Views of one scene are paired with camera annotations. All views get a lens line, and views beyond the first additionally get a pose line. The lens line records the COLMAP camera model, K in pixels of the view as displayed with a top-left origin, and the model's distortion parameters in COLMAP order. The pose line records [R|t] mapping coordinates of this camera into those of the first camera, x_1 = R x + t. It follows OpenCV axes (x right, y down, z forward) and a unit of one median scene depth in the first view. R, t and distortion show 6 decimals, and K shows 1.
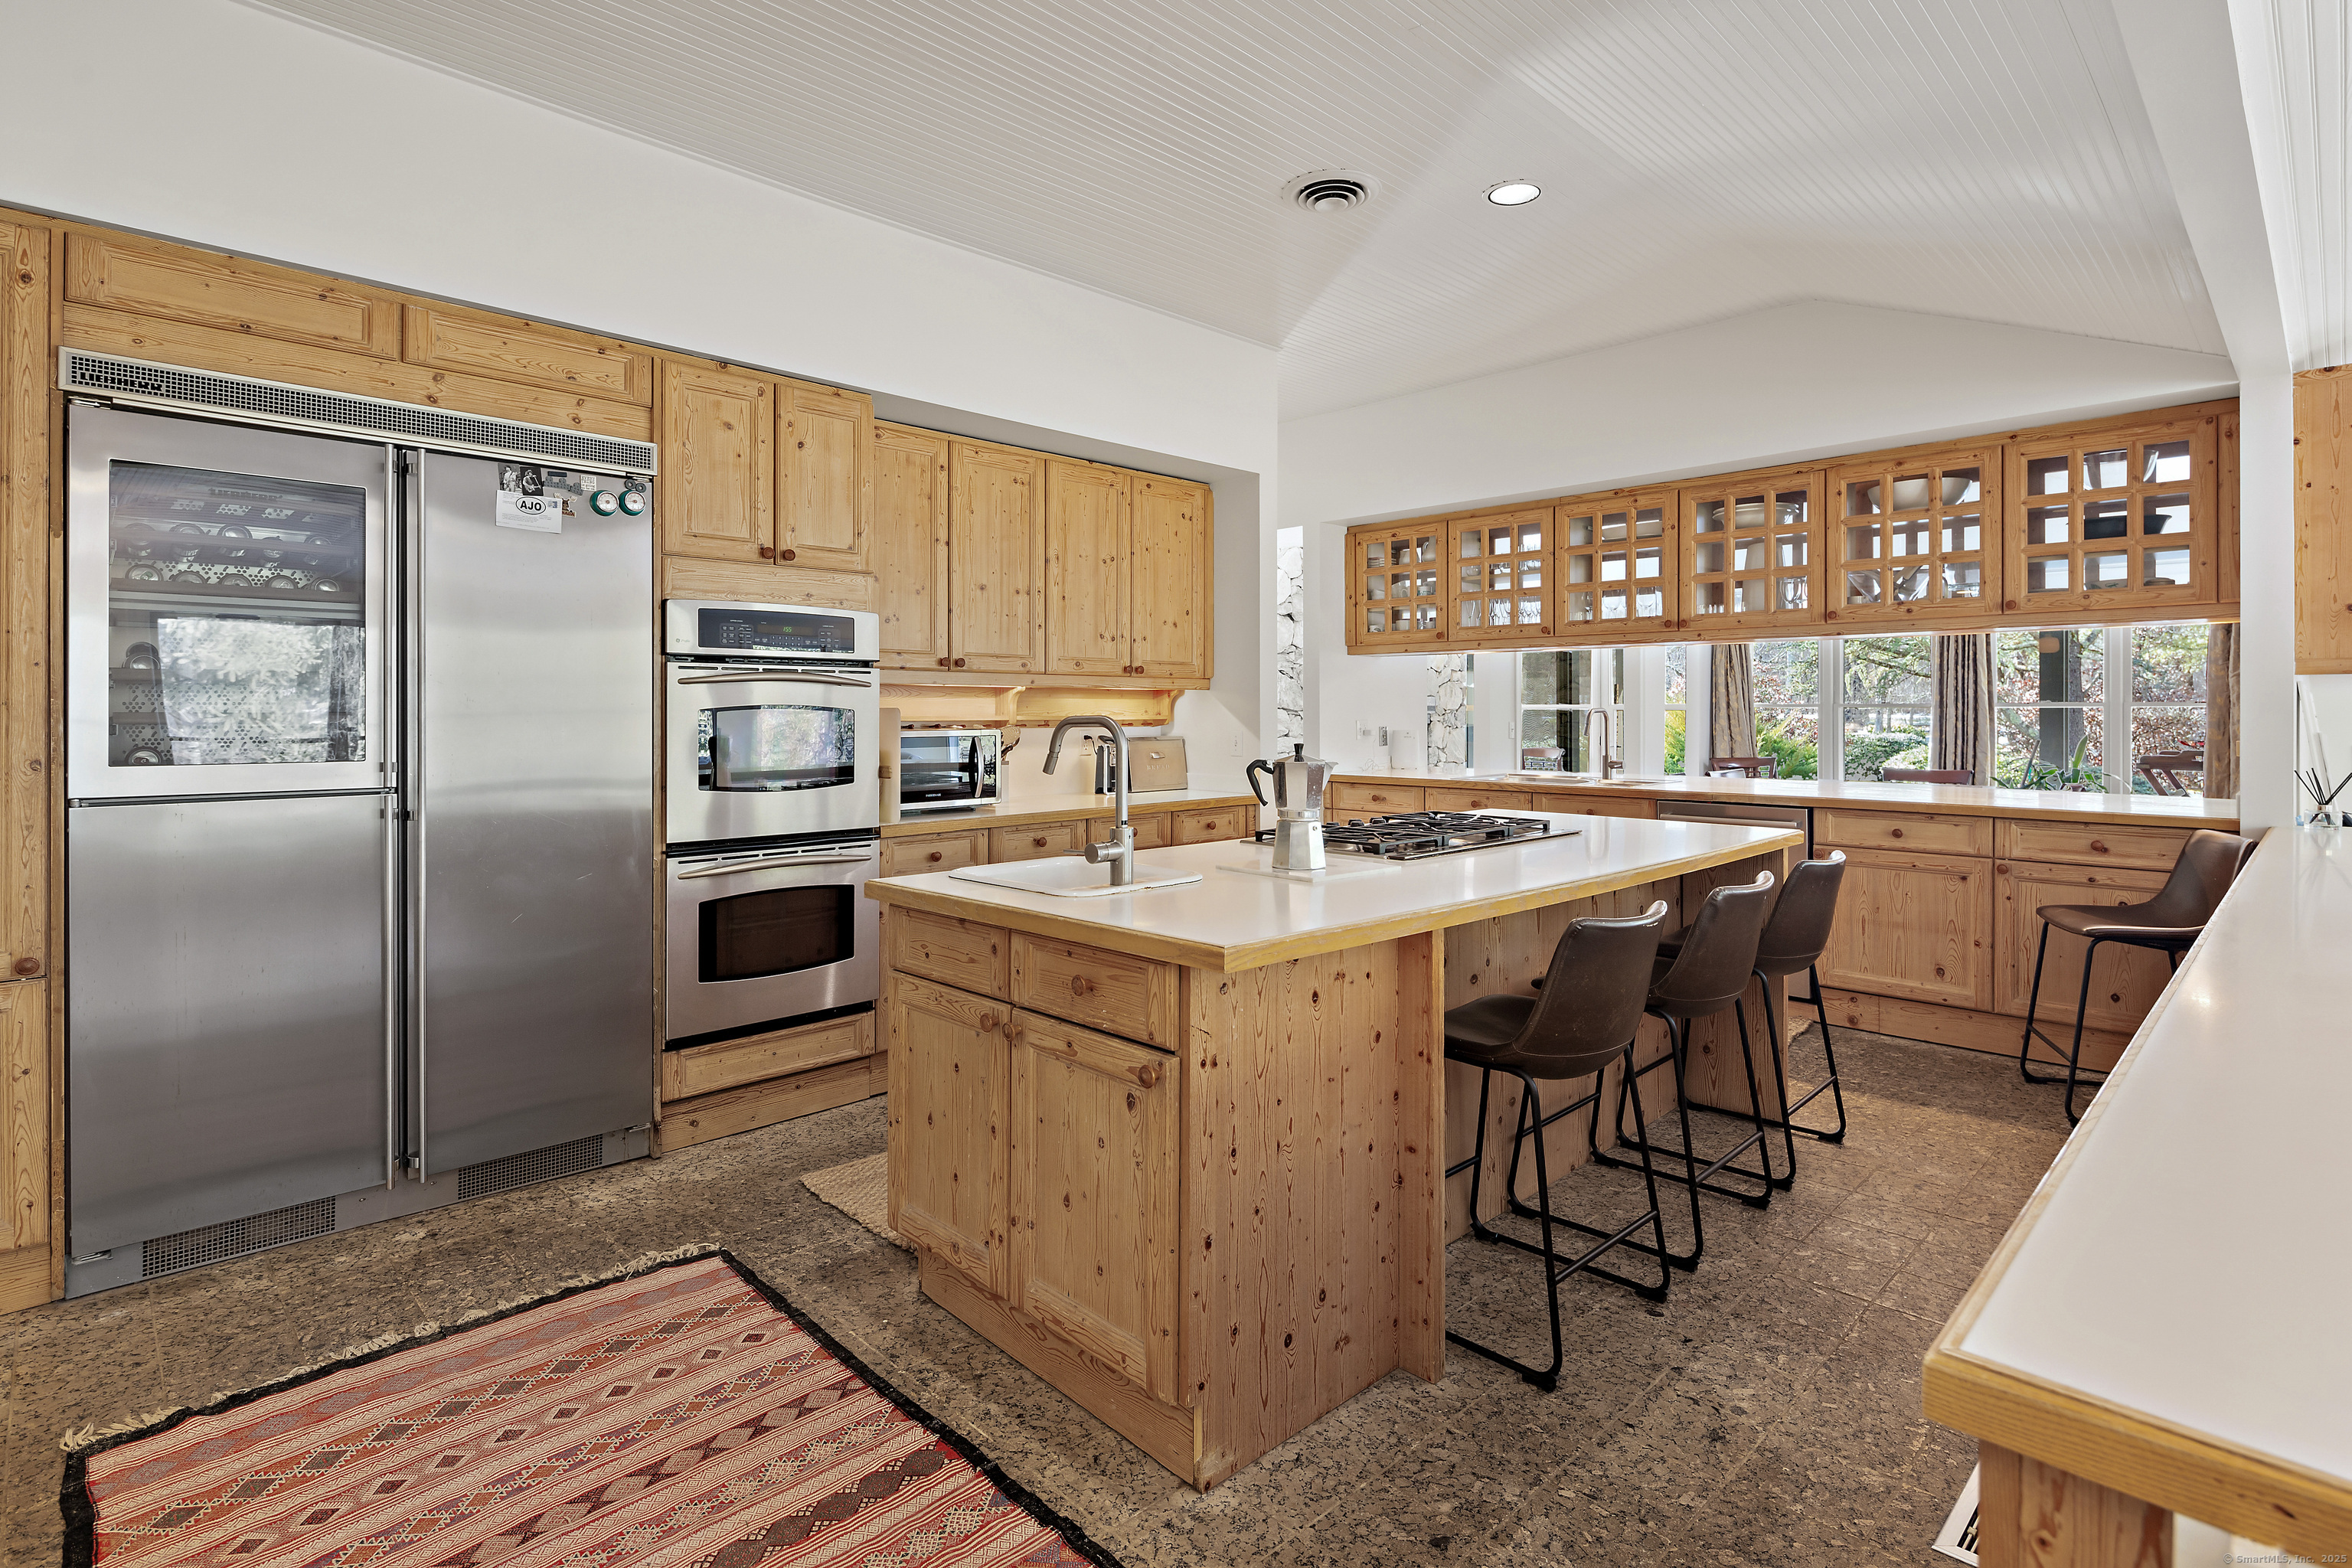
lens RADIAL K [[1146.0, 0, 1173.4], [0, 1146.0, 707.2], [0, 0, 1]] dist [0.001443, -0.000066]
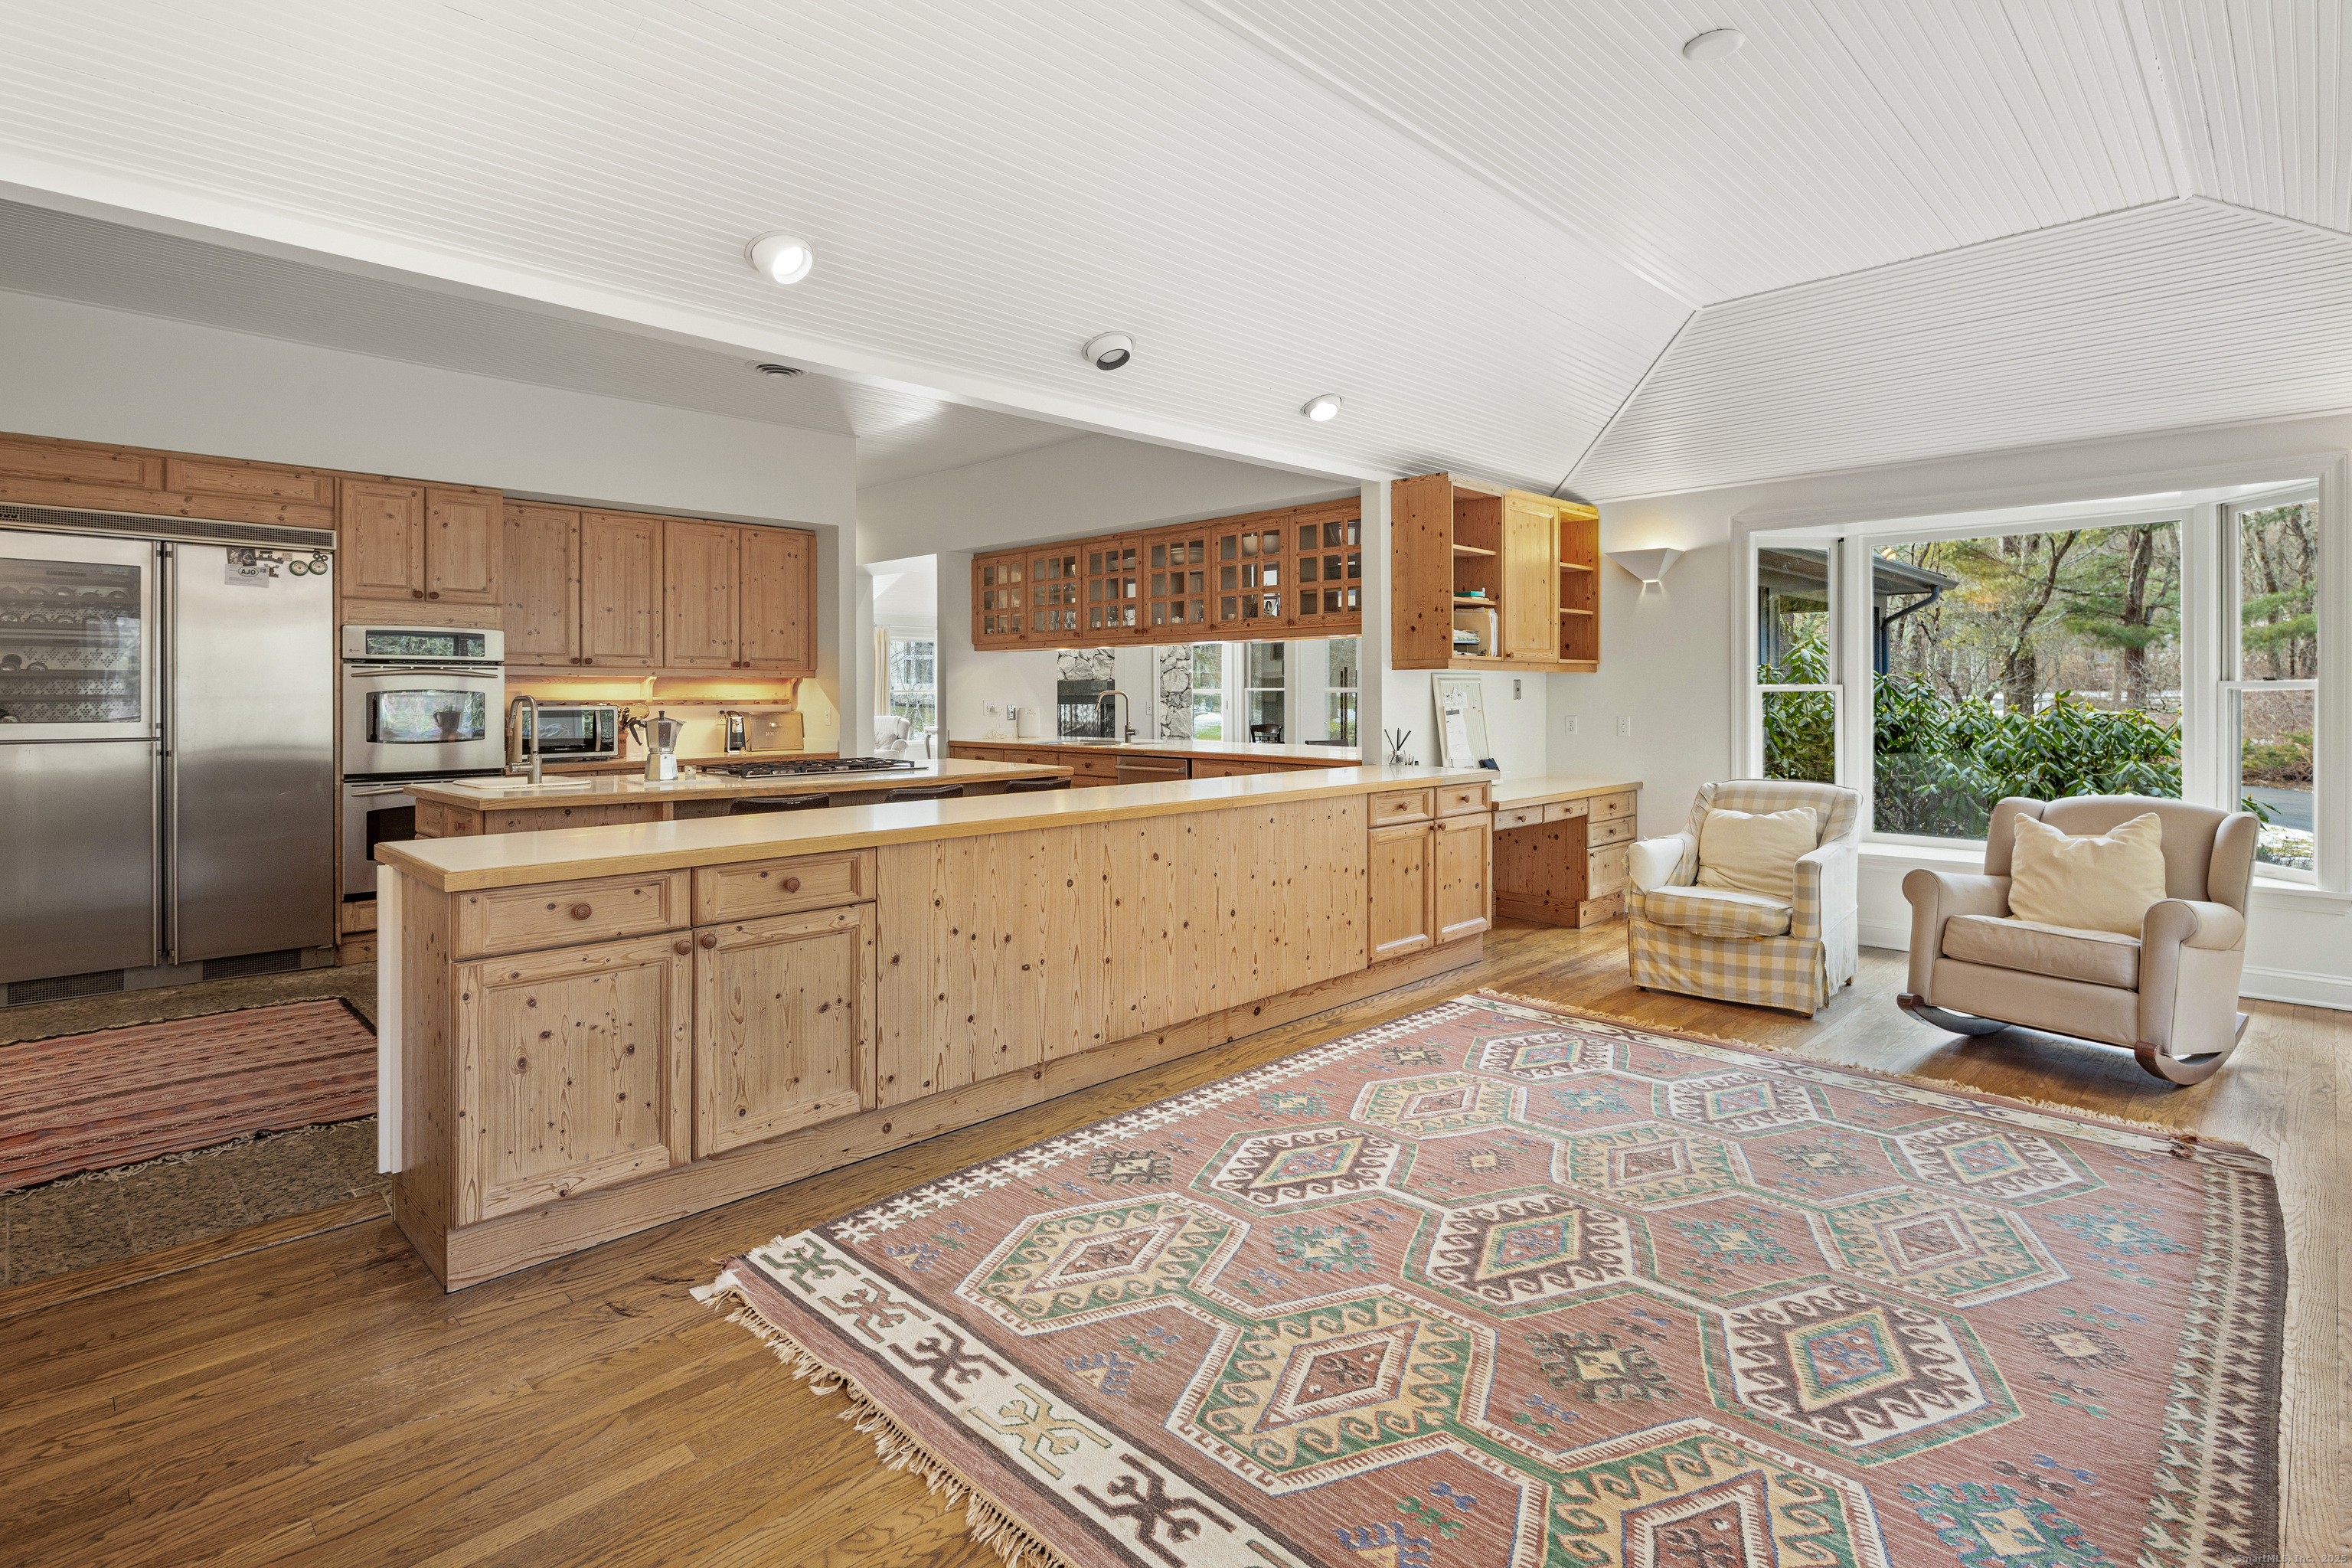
lens RADIAL K [[1159.3, 0, 1176.1], [0, 1159.3, 690.7], [0, 0, 1]] dist [-0.001660, -0.000472]
pose [[0.999851, -0.001170, 0.017229, 0.668986], [0.001161, 0.999999, 0.000531, -0.000143], [-0.017230, -0.000511, 0.999851, -0.627607]]
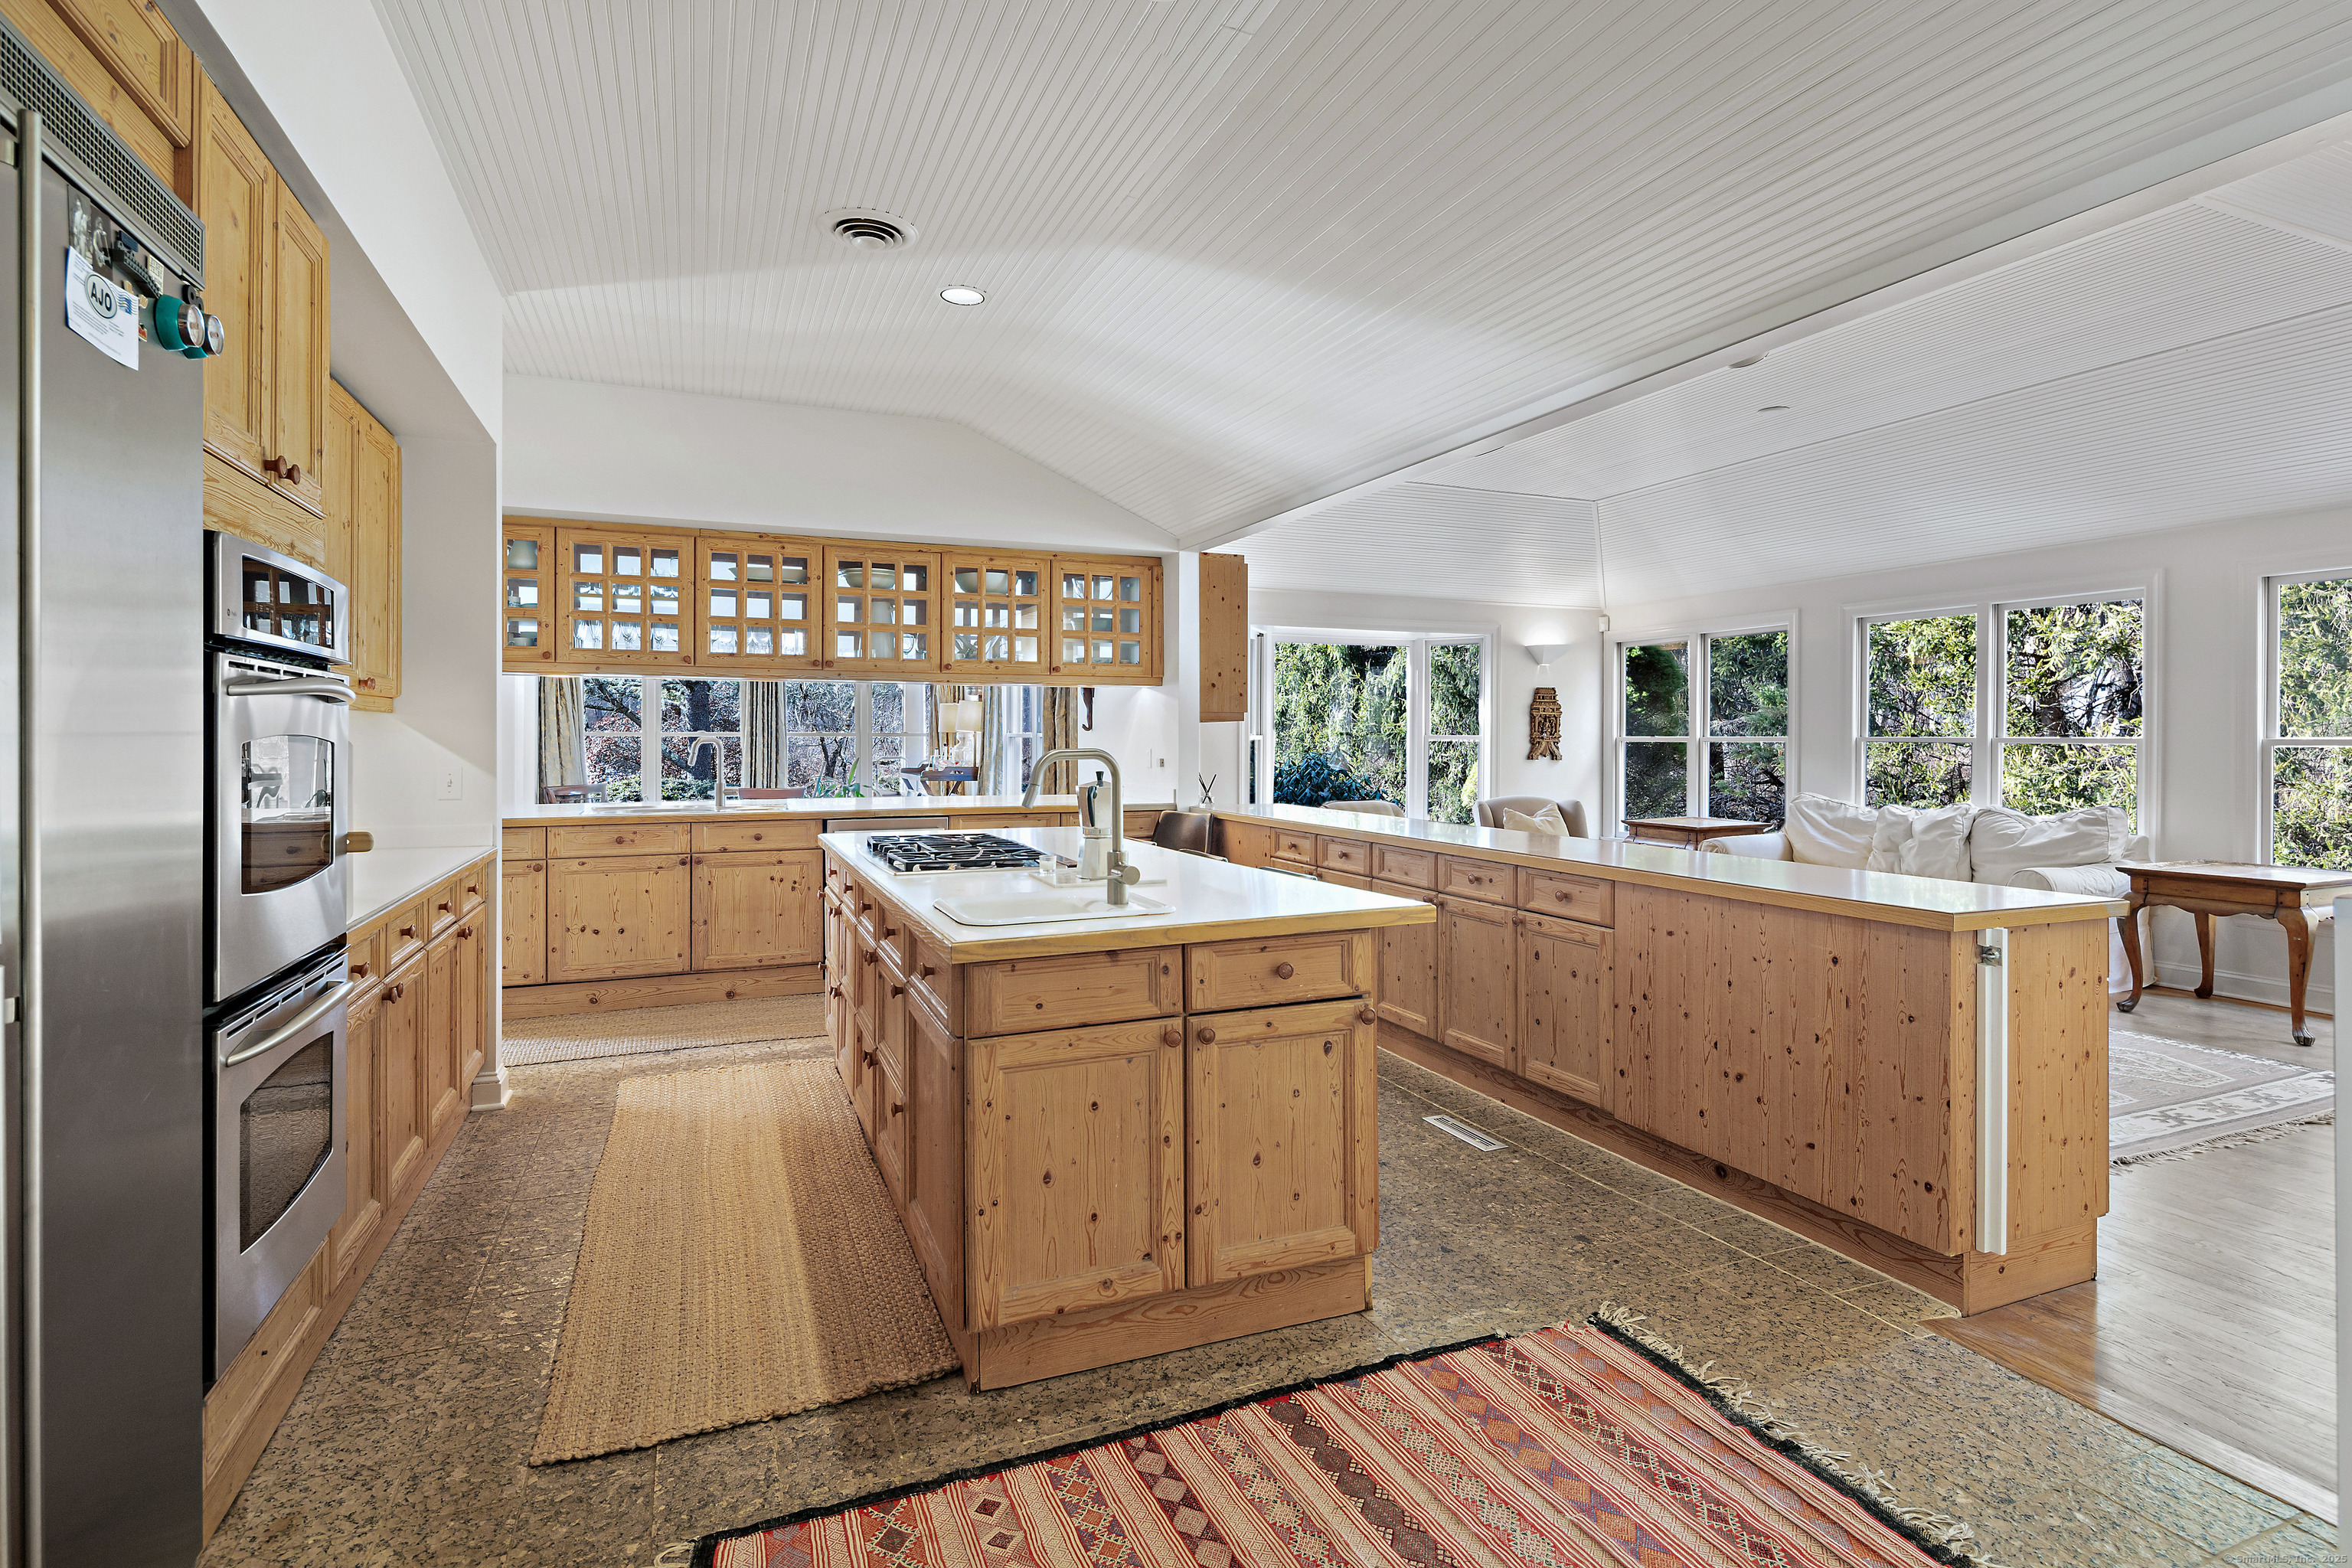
lens RADIAL K [[1146.7, 0, 1178.5], [0, 1146.7, 736.3], [0, 0, 1]] dist [0.000145, -0.000472]
pose [[0.363170, 0.001343, 0.931722, -0.714811], [-0.003499, 0.999994, -0.000077, -0.002615], [-0.931716, -0.003232, 0.363173, 0.379683]]
